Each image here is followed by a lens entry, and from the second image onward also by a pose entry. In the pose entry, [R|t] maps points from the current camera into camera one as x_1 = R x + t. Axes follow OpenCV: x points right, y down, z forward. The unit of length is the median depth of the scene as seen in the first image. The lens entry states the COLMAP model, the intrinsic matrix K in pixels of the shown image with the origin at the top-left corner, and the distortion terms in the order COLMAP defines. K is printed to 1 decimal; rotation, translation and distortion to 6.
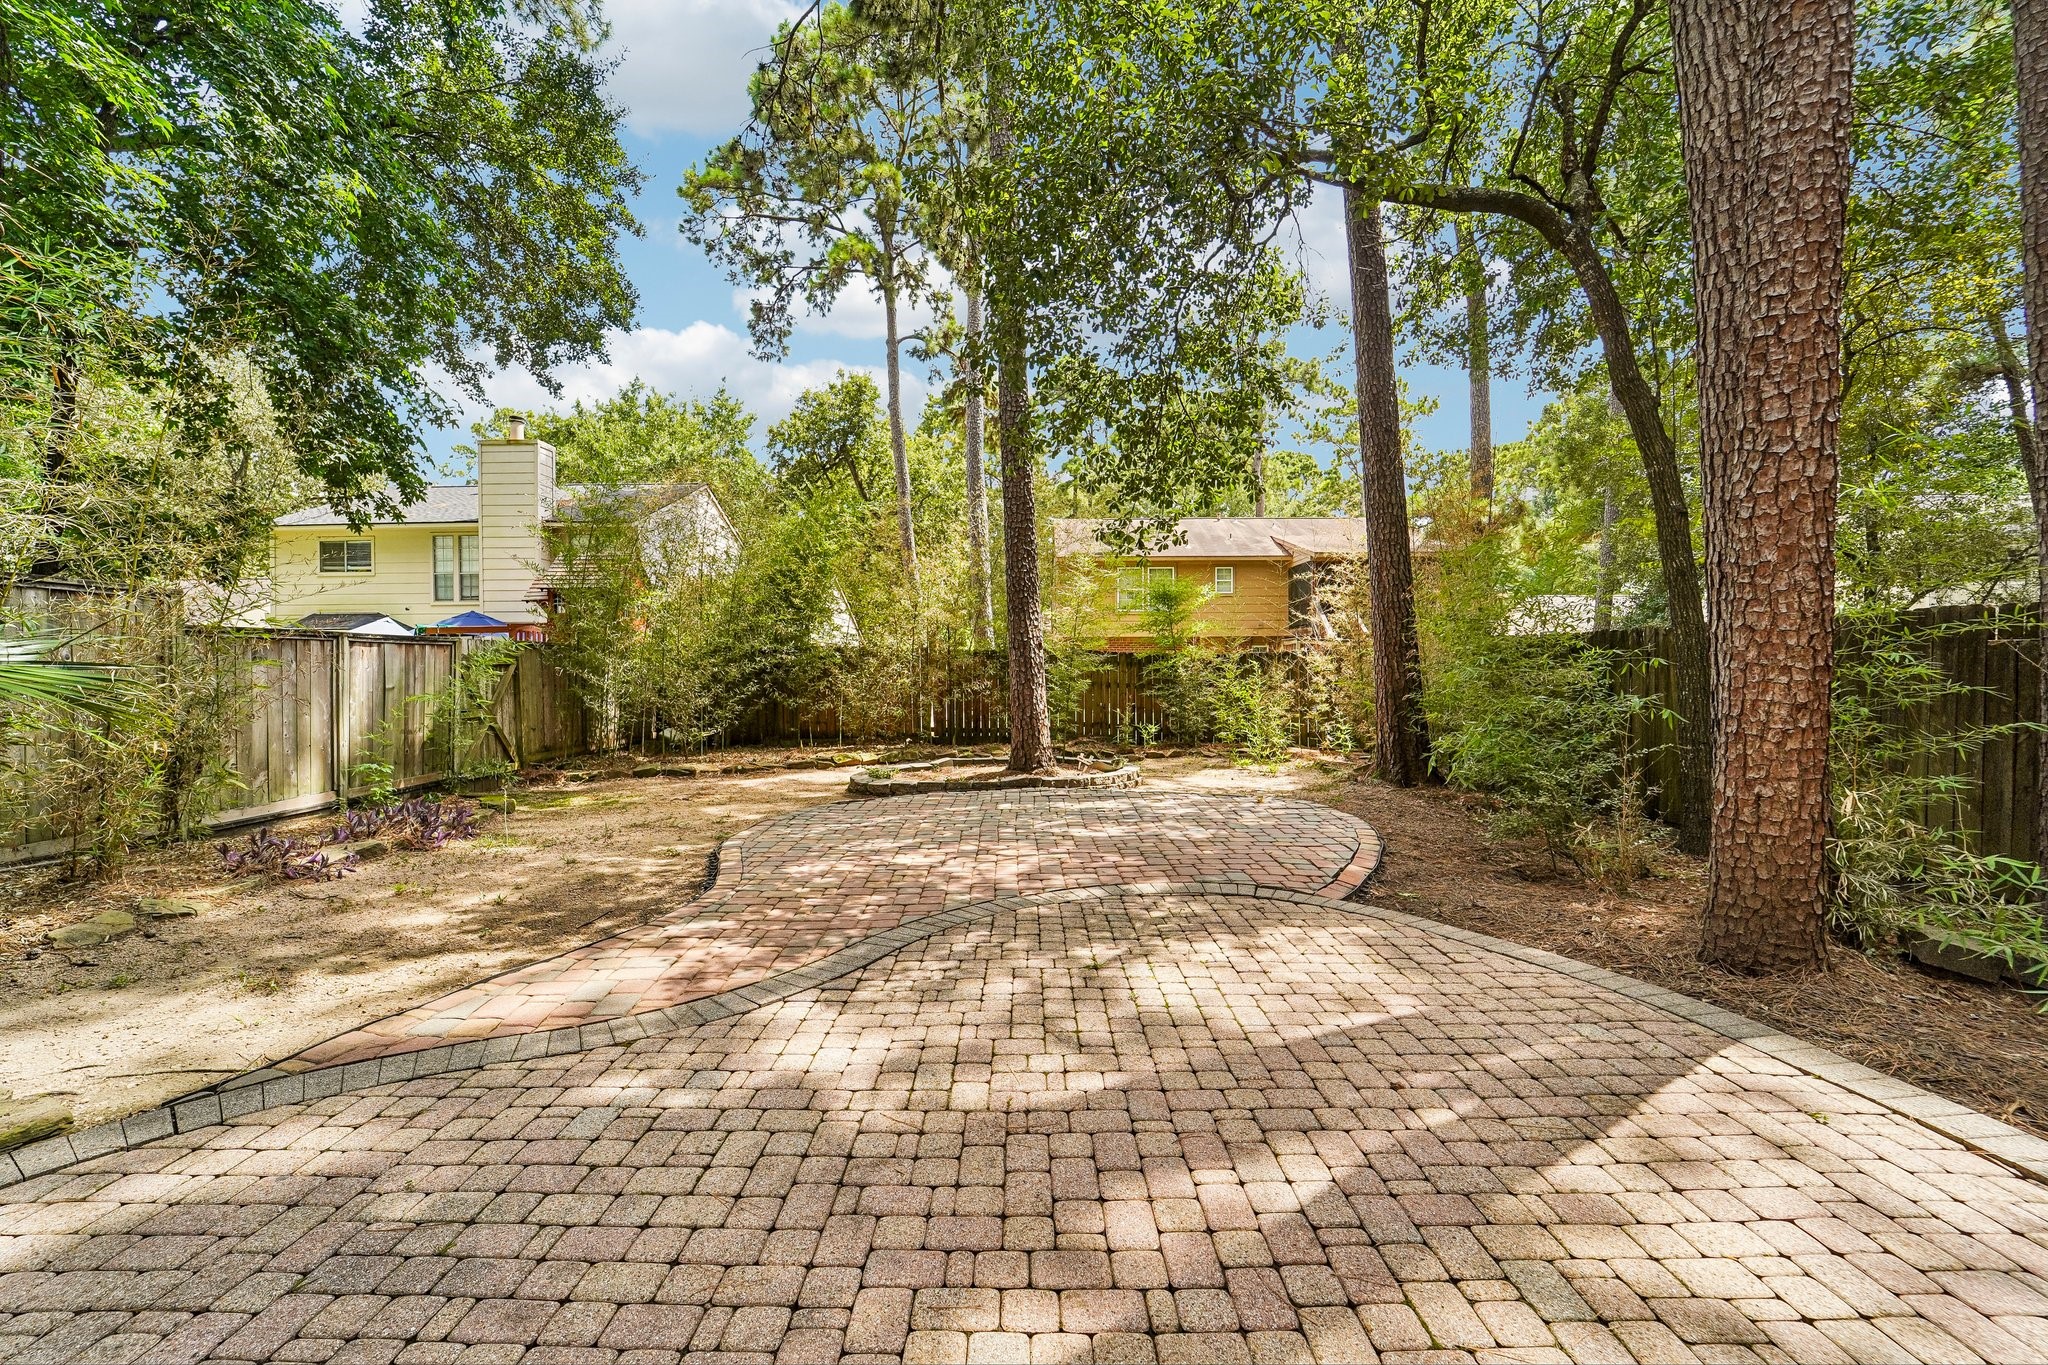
lens RADIAL K [[839.8, 0, 1024.0], [0, 839.8, 682.5], [0, 0, 1]] dist [-0.000300, -0.000029]
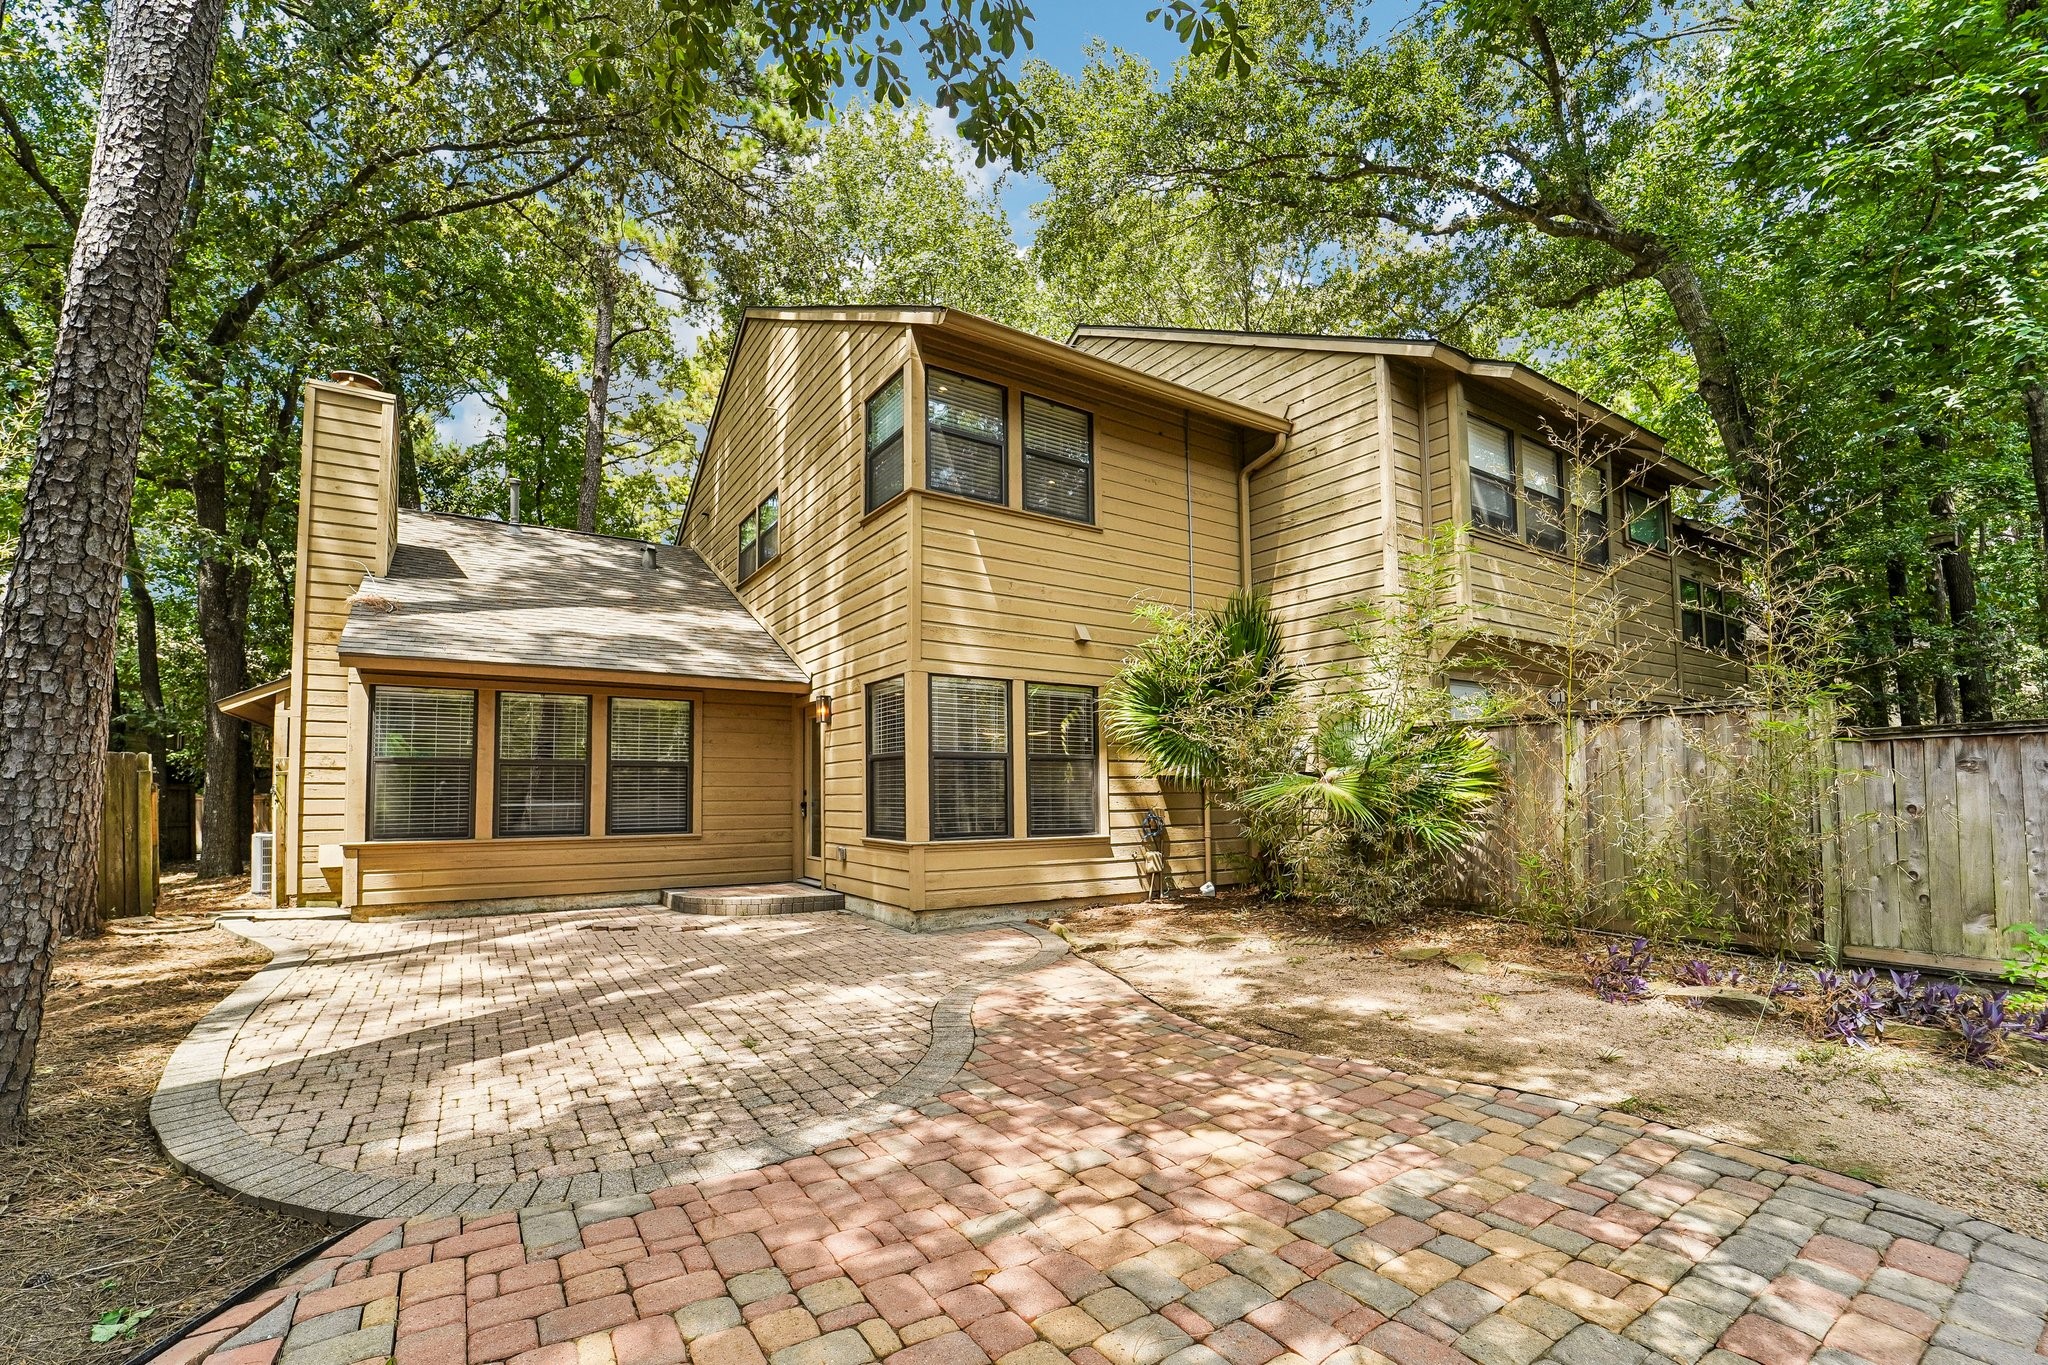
lens RADIAL K [[839.8, 0, 1024.0], [0, 839.8, 682.5], [0, 0, 1]] dist [-0.000300, -0.000029]
pose [[-0.830665, -0.074360, -0.551785, 0.627232], [0.008420, 0.989250, -0.145990, 0.026677], [0.556709, -0.125914, -0.821109, 3.110833]]
